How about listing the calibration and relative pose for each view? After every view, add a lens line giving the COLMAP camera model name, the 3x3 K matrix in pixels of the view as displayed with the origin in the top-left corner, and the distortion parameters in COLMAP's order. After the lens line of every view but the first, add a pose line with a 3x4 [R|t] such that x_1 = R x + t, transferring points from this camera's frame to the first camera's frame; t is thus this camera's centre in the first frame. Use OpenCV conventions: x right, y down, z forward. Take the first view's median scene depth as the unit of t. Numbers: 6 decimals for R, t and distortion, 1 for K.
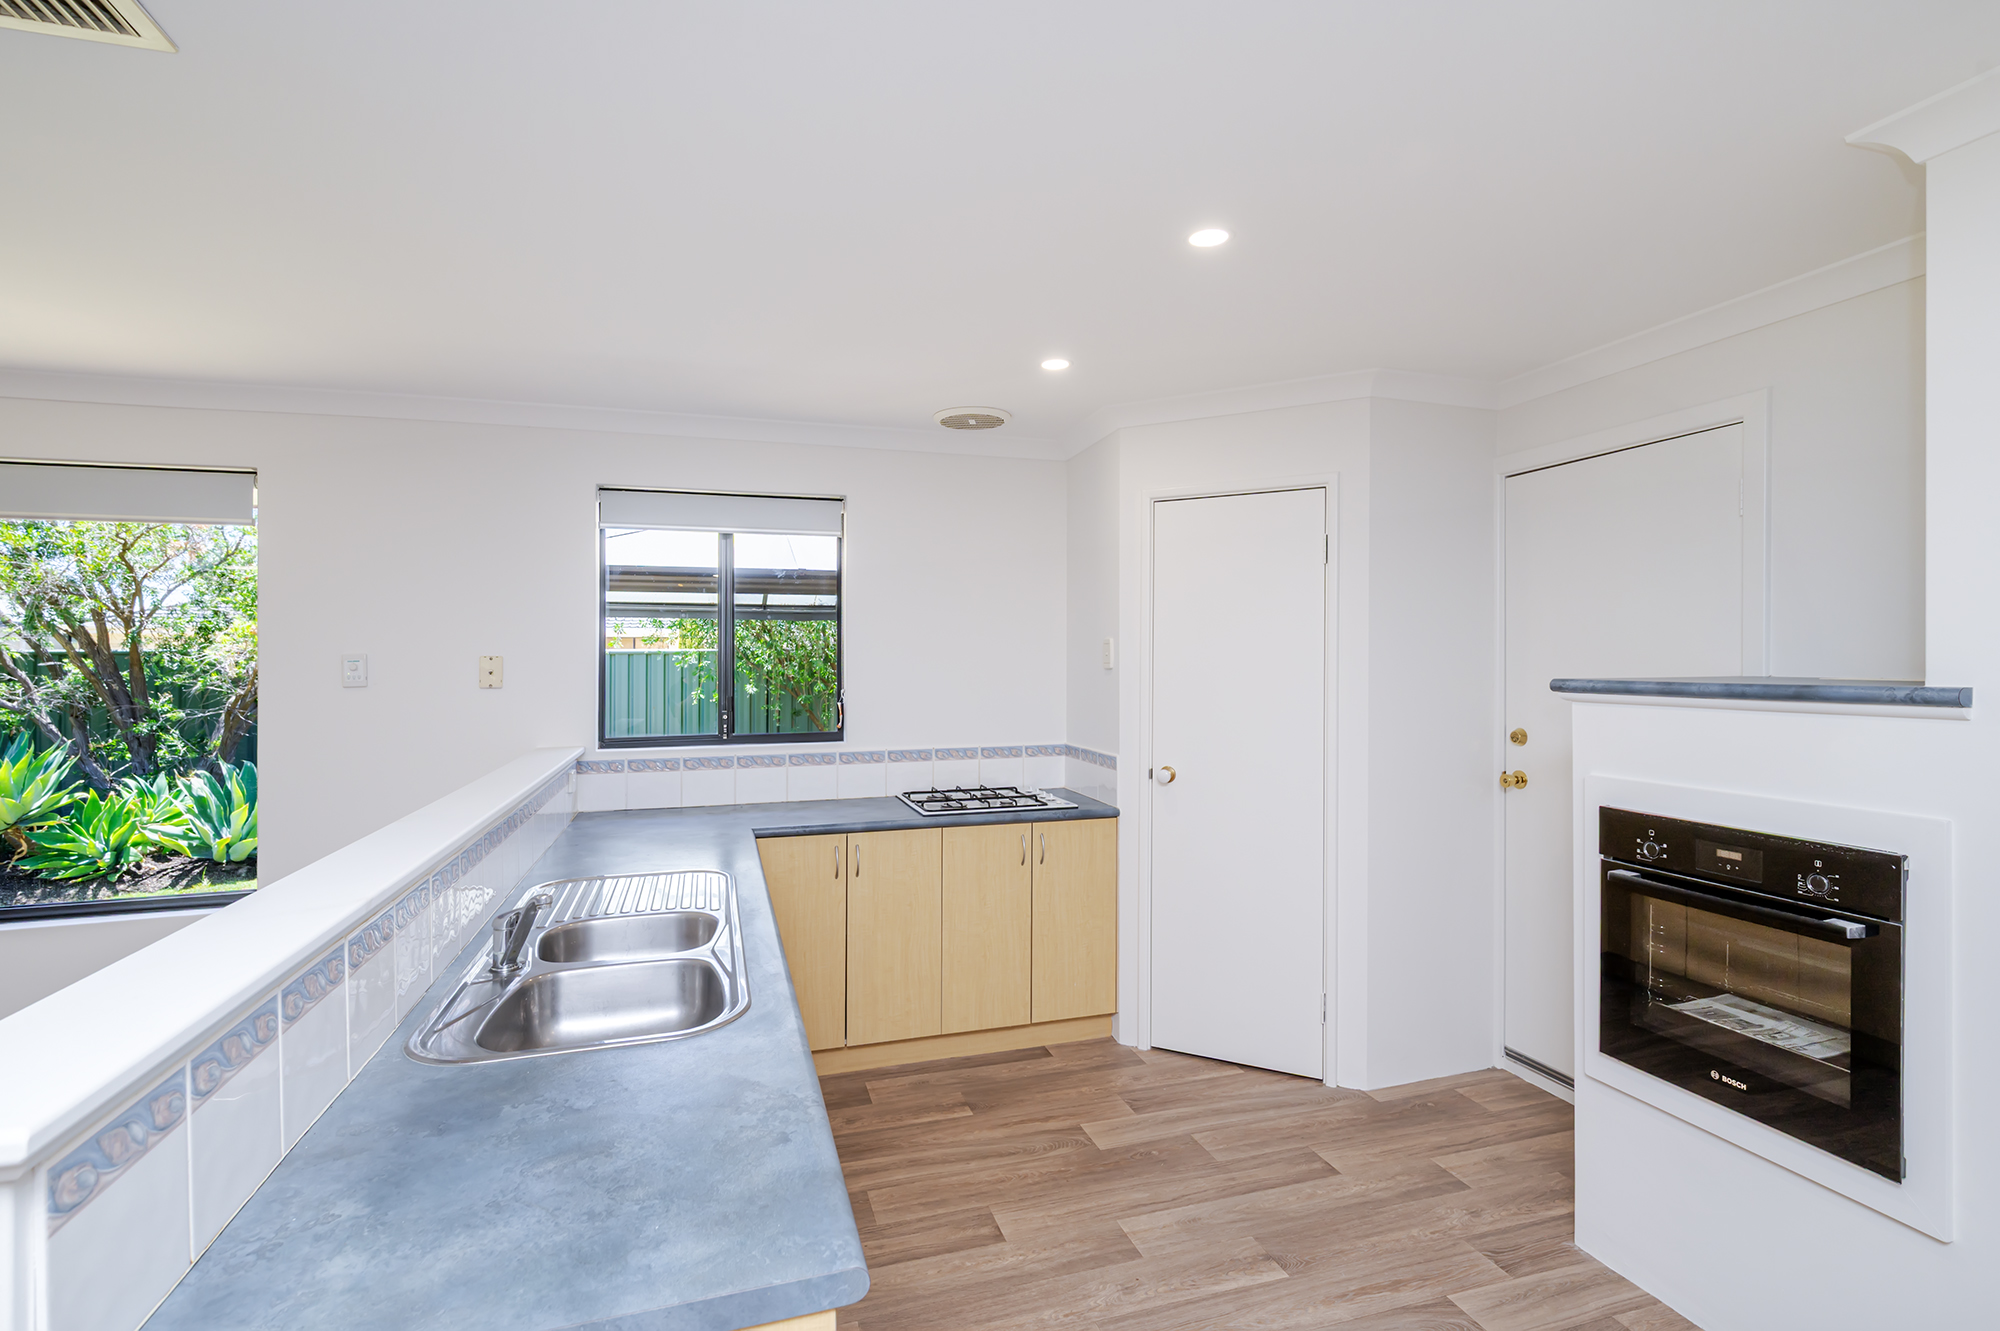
lens RADIAL K [[935.8, 0, 999.2], [0, 935.8, 651.6], [0, 0, 1]] dist [-0.000949, 0.000984]
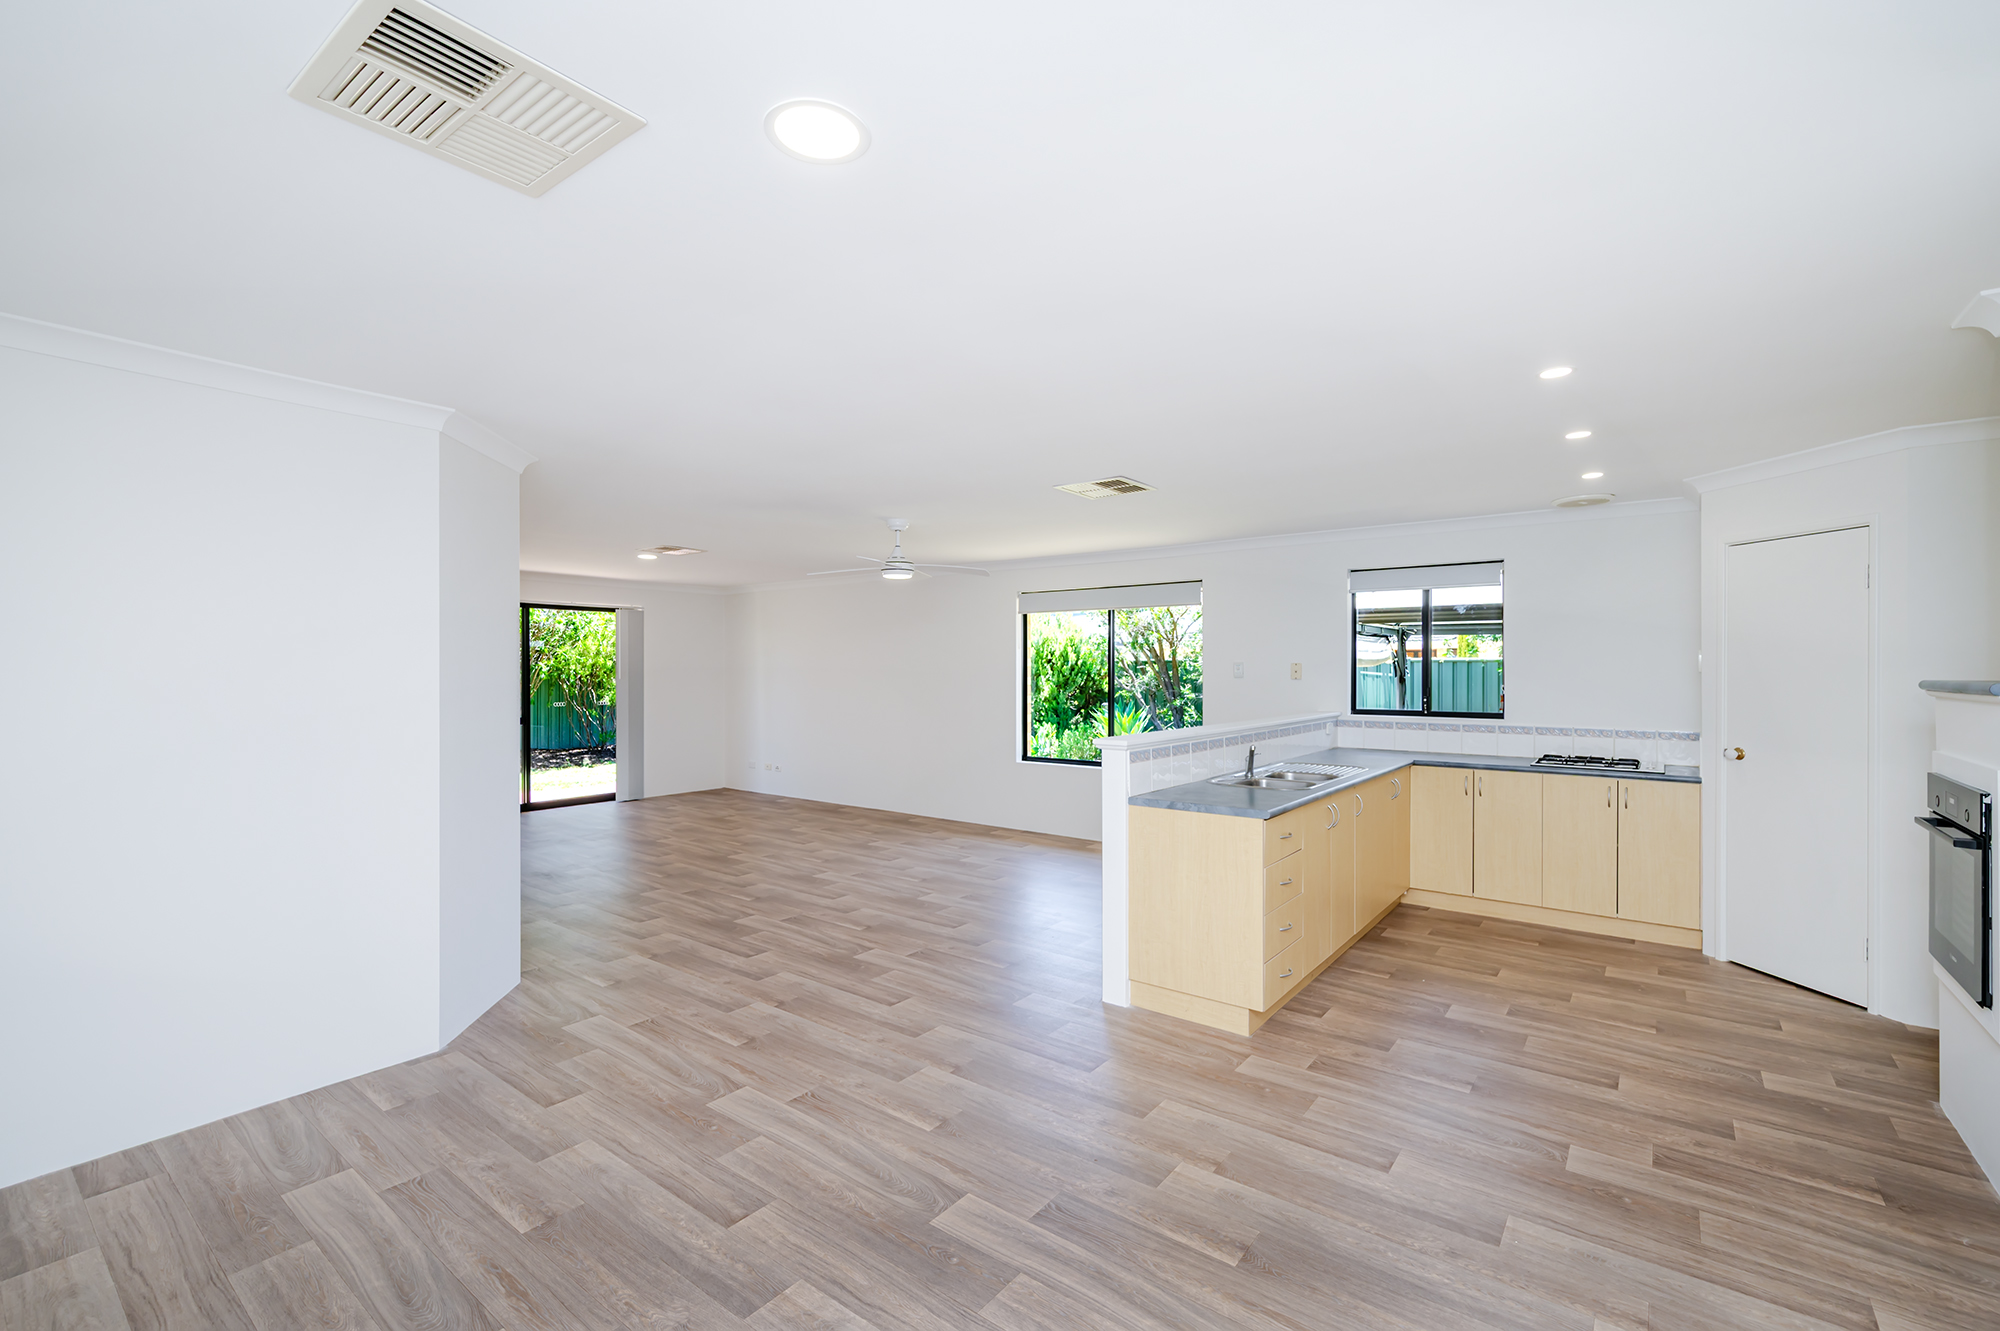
lens RADIAL K [[860.0, 0, 1004.6], [0, 860.0, 651.7], [0, 0, 1]] dist [0.001413, -0.000346]
pose [[0.577835, -0.010154, -0.816090, 0.566291], [0.003228, 0.999943, -0.010156, -0.002590], [0.816147, 0.003234, 0.577835, -0.530674]]
